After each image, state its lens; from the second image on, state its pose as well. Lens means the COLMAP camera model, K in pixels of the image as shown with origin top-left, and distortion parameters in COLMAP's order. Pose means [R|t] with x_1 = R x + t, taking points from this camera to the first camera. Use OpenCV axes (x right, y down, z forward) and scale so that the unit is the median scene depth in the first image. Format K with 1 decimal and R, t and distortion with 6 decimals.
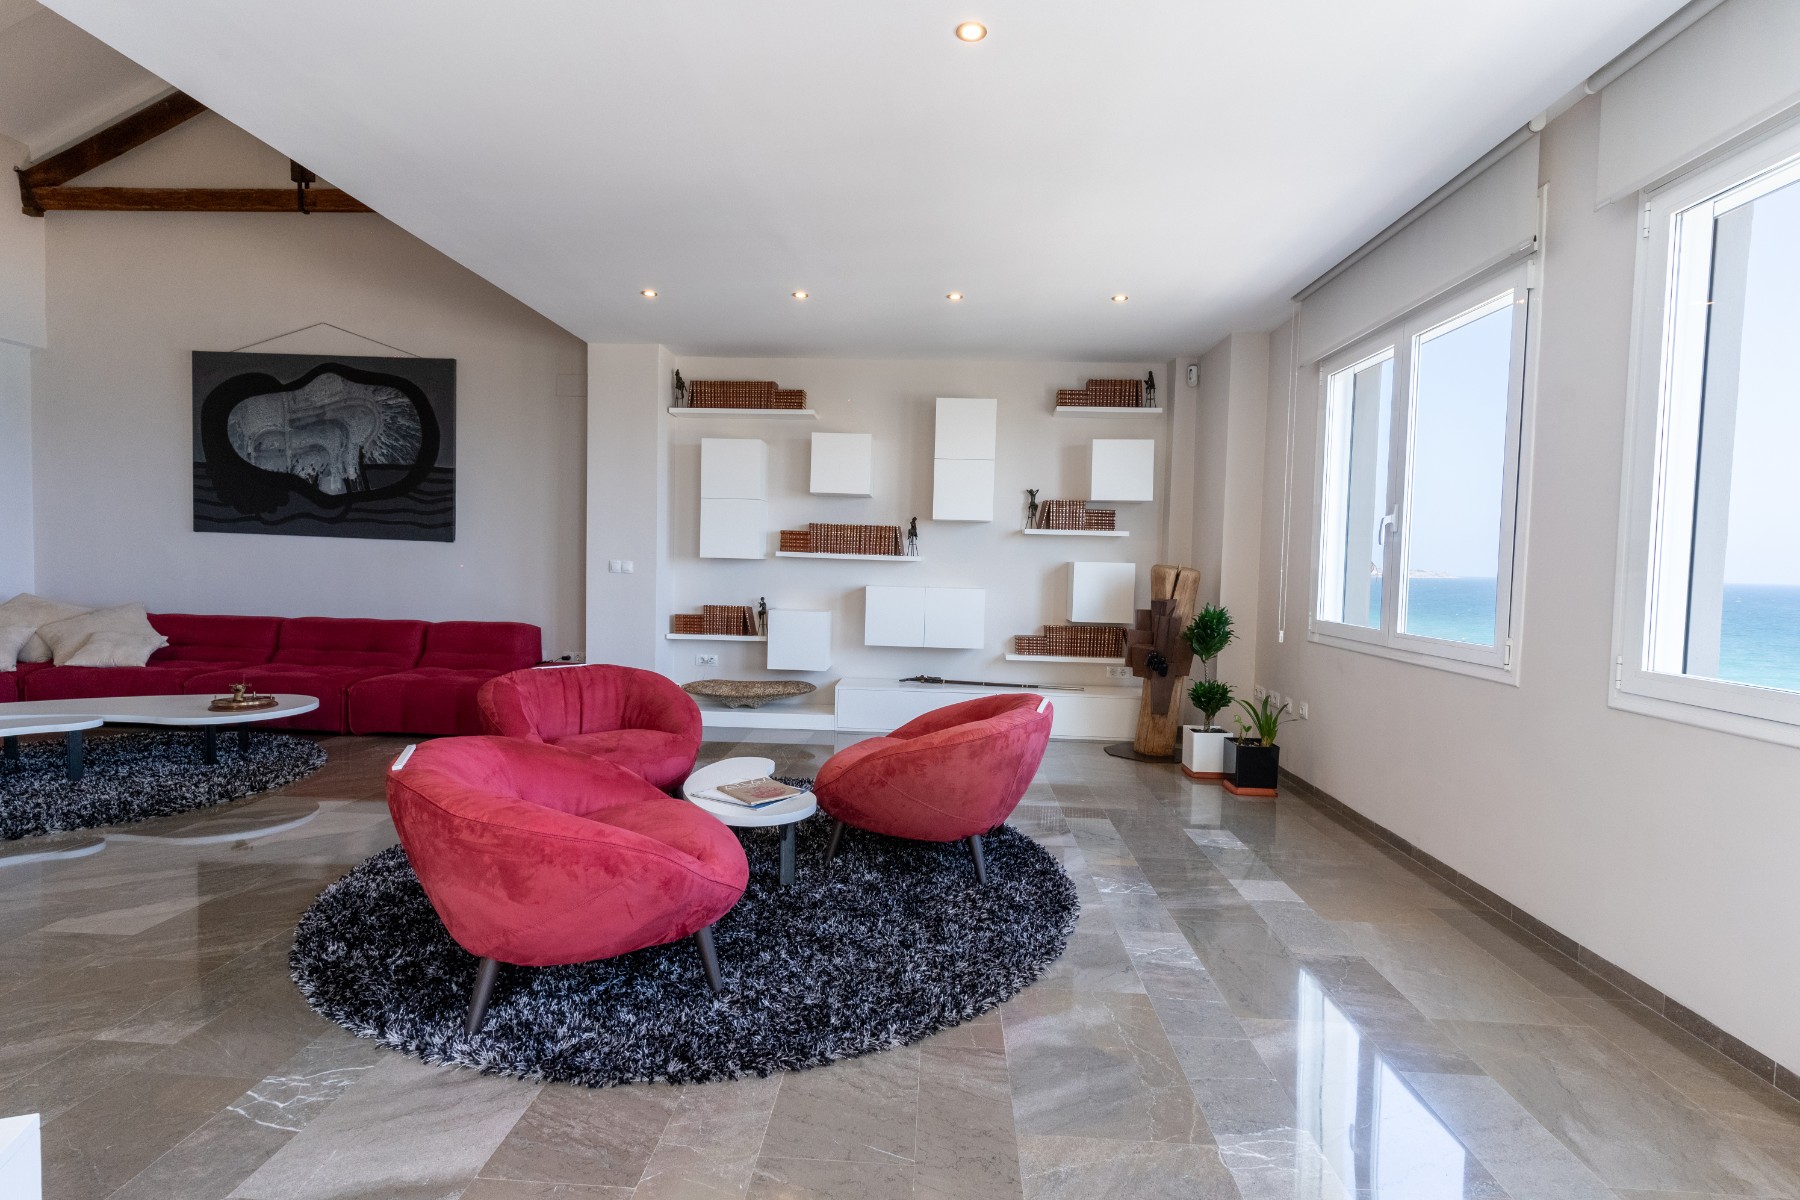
lens RADIAL K [[859.5, 0, 898.0], [0, 859.5, 601.9], [0, 0, 1]] dist [0.002358, -0.001734]
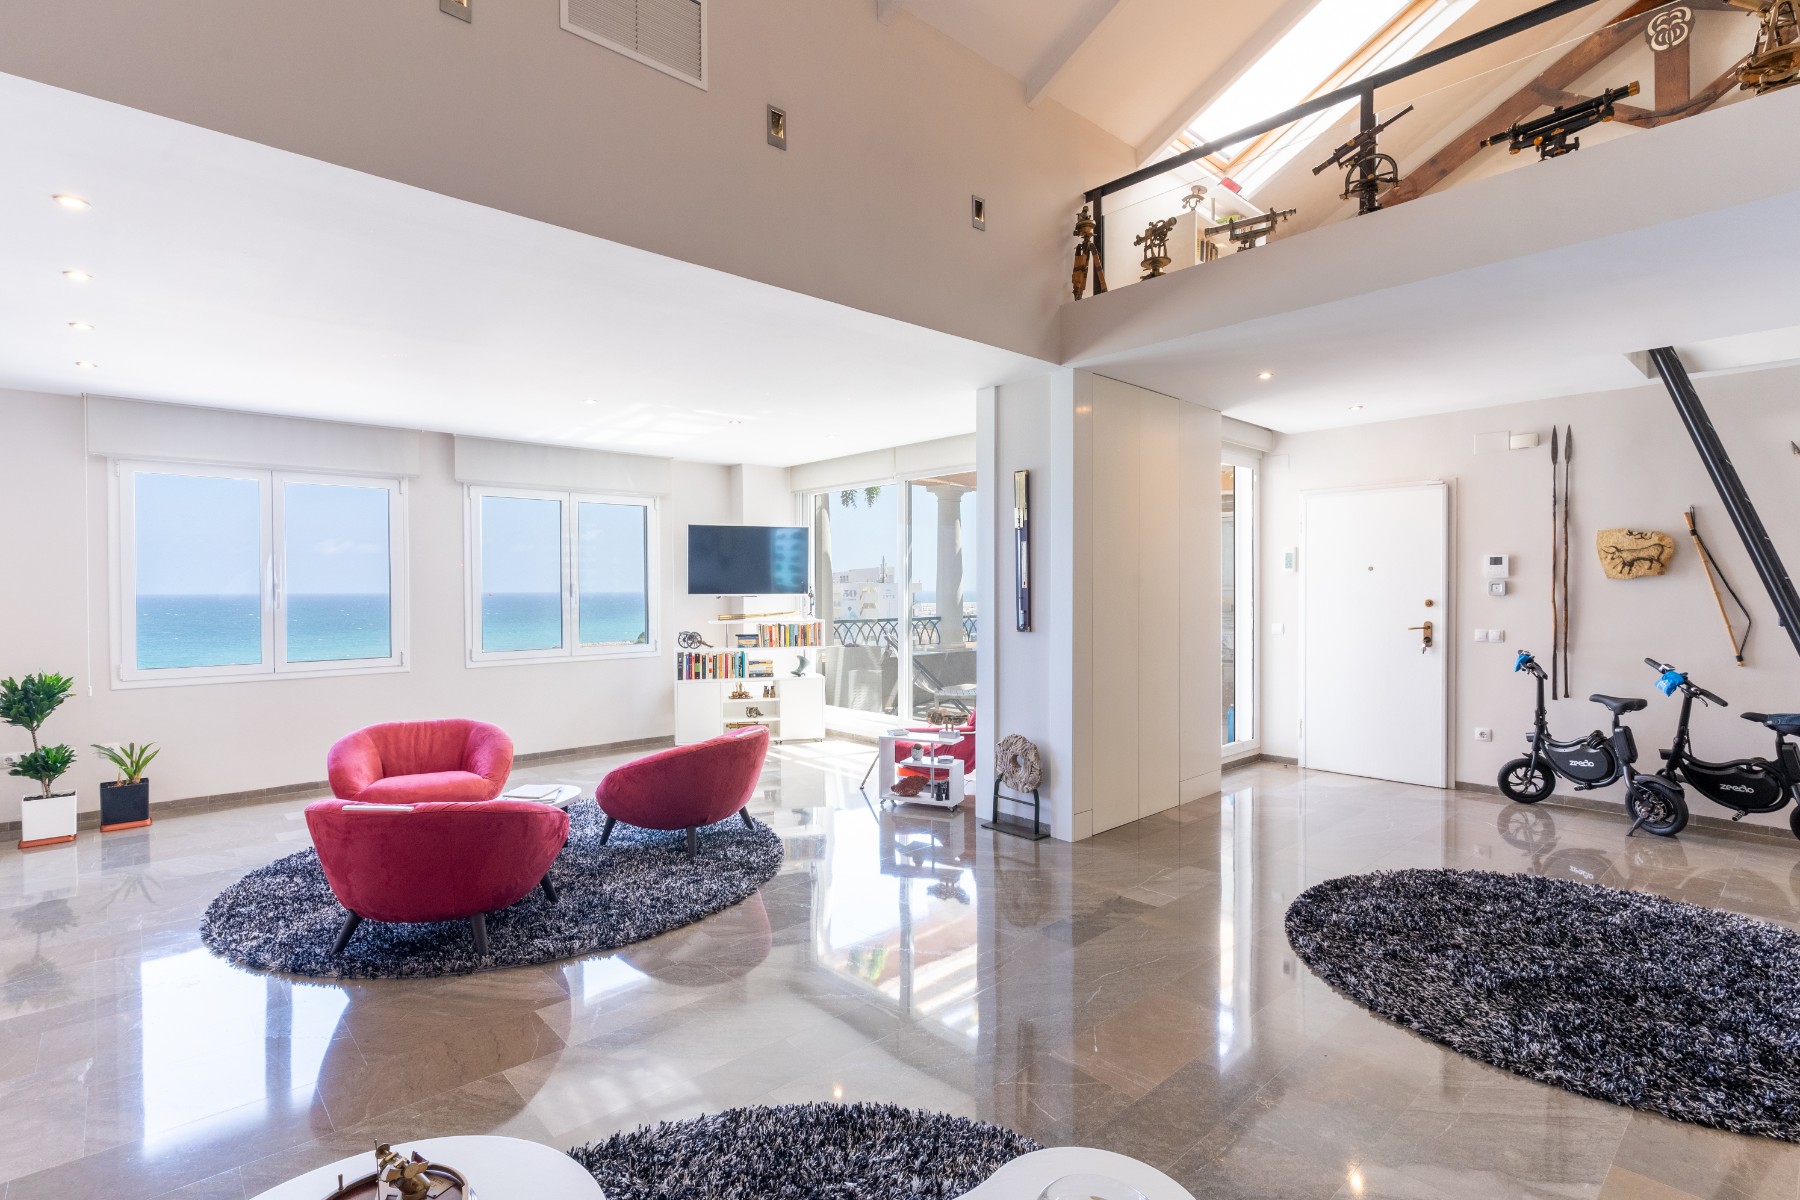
lens RADIAL K [[859.5, 0, 896.5], [0, 859.5, 596.7], [0, 0, 1]] dist [0.002358, -0.001734]
pose [[-0.711281, -0.031970, 0.702181, -0.800540], [0.017369, 0.997861, 0.063026, -0.099385], [-0.702694, 0.057026, -0.709204, 0.774943]]
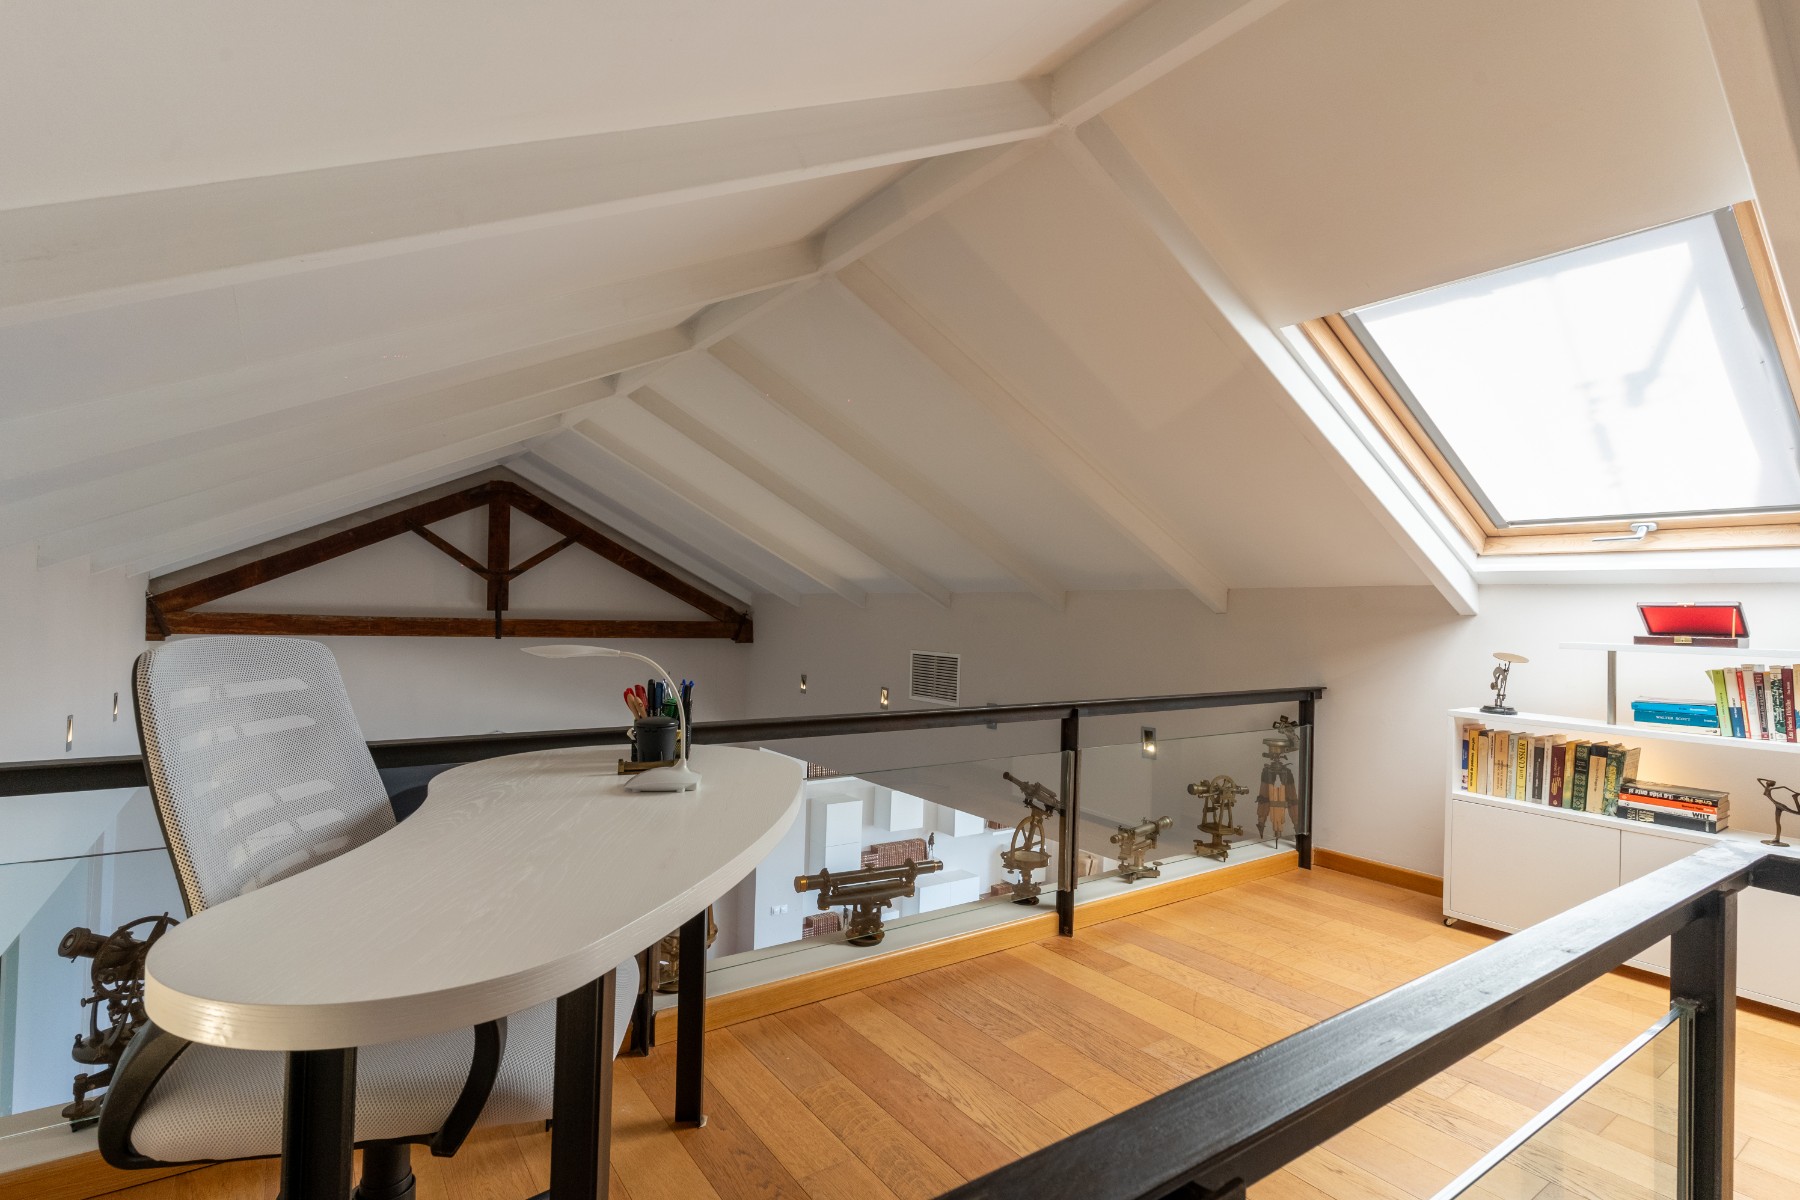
lens RADIAL K [[859.5, 0, 898.6], [0, 859.5, 598.5], [0, 0, 1]] dist [0.002358, -0.001734]
pose [[0.789010, 0.008030, 0.614328, -0.941477], [0.018763, 0.999133, -0.037159, -0.444143], [-0.614094, 0.040846, 0.788176, -0.180473]]
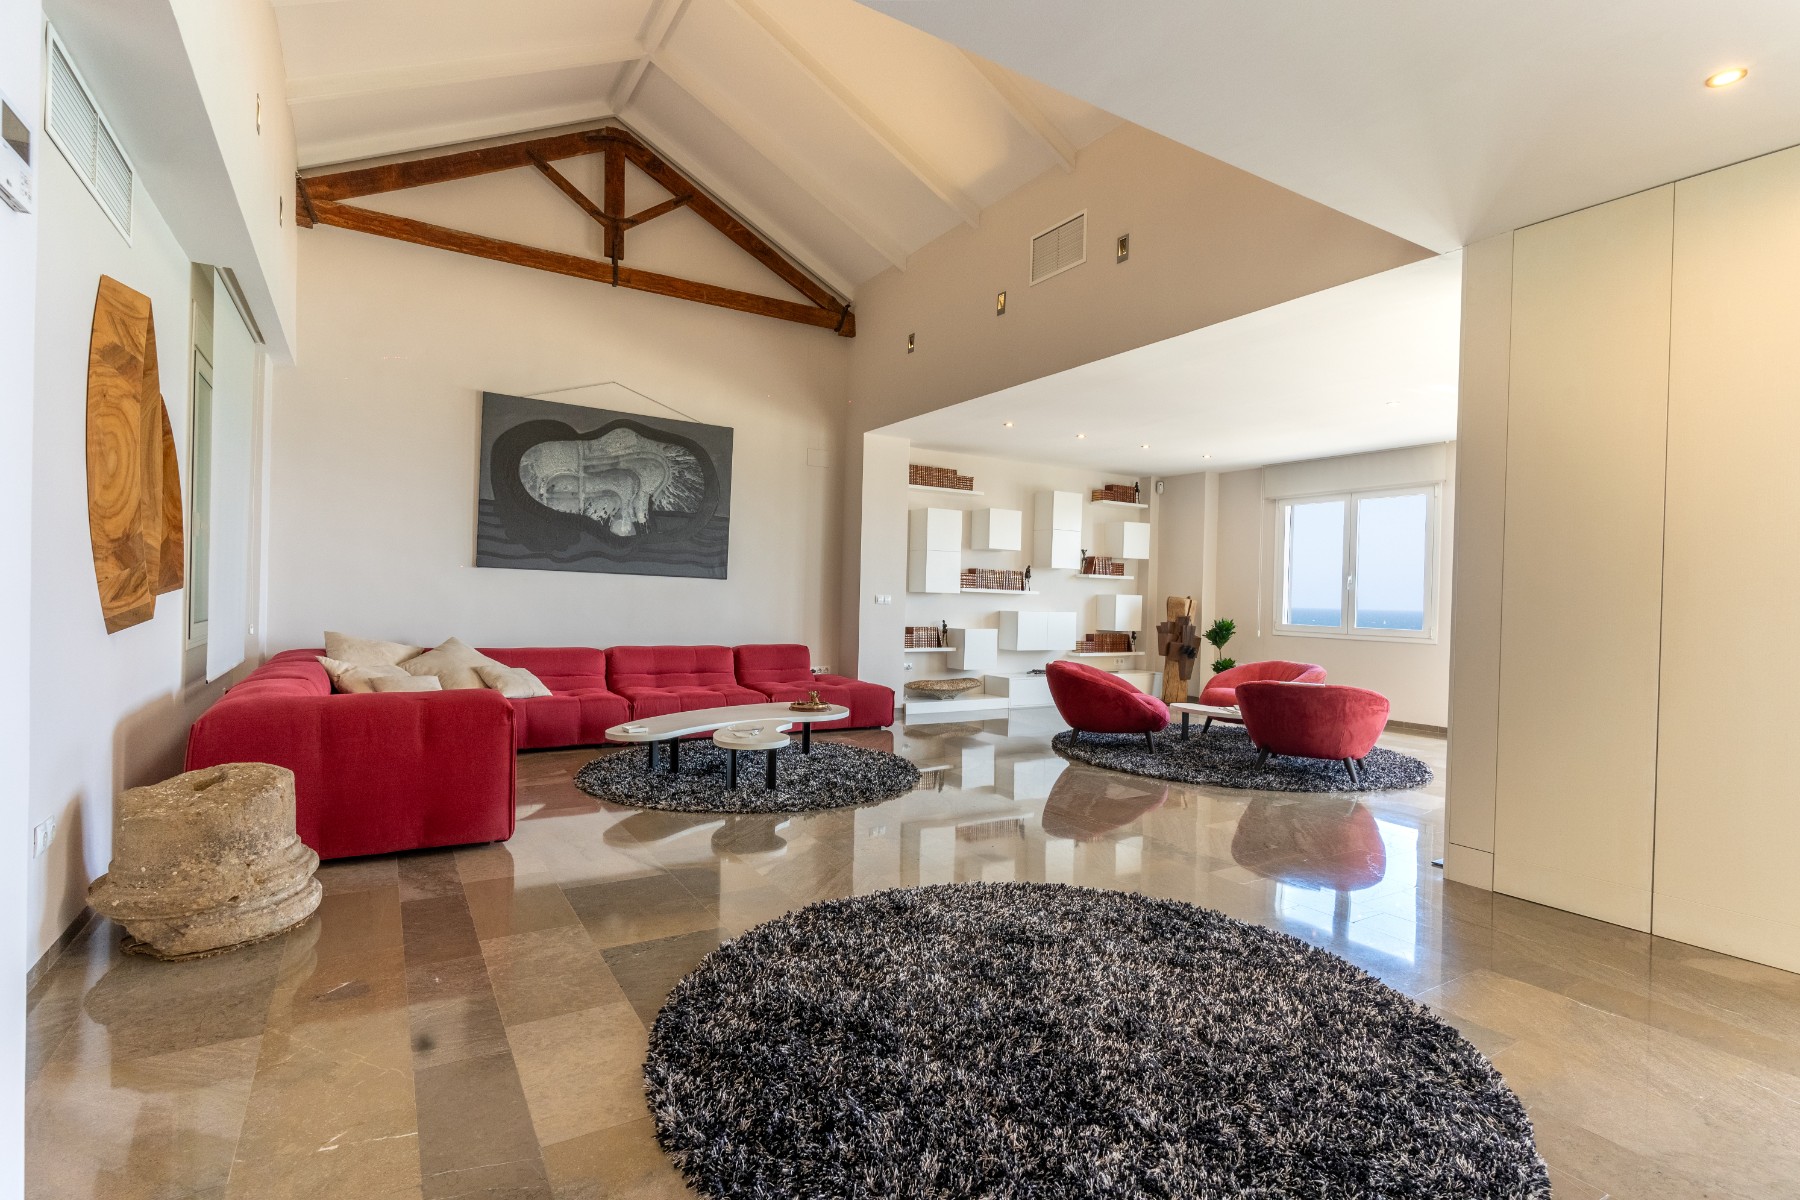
lens RADIAL K [[859.5, 0, 899.4], [0, 859.5, 600.9], [0, 0, 1]] dist [0.002358, -0.001734]
pose [[0.823233, -0.007109, 0.567659, -1.002178], [0.024648, 0.999426, -0.023229, -0.006271], [-0.567168, 0.033114, 0.822936, -0.116895]]
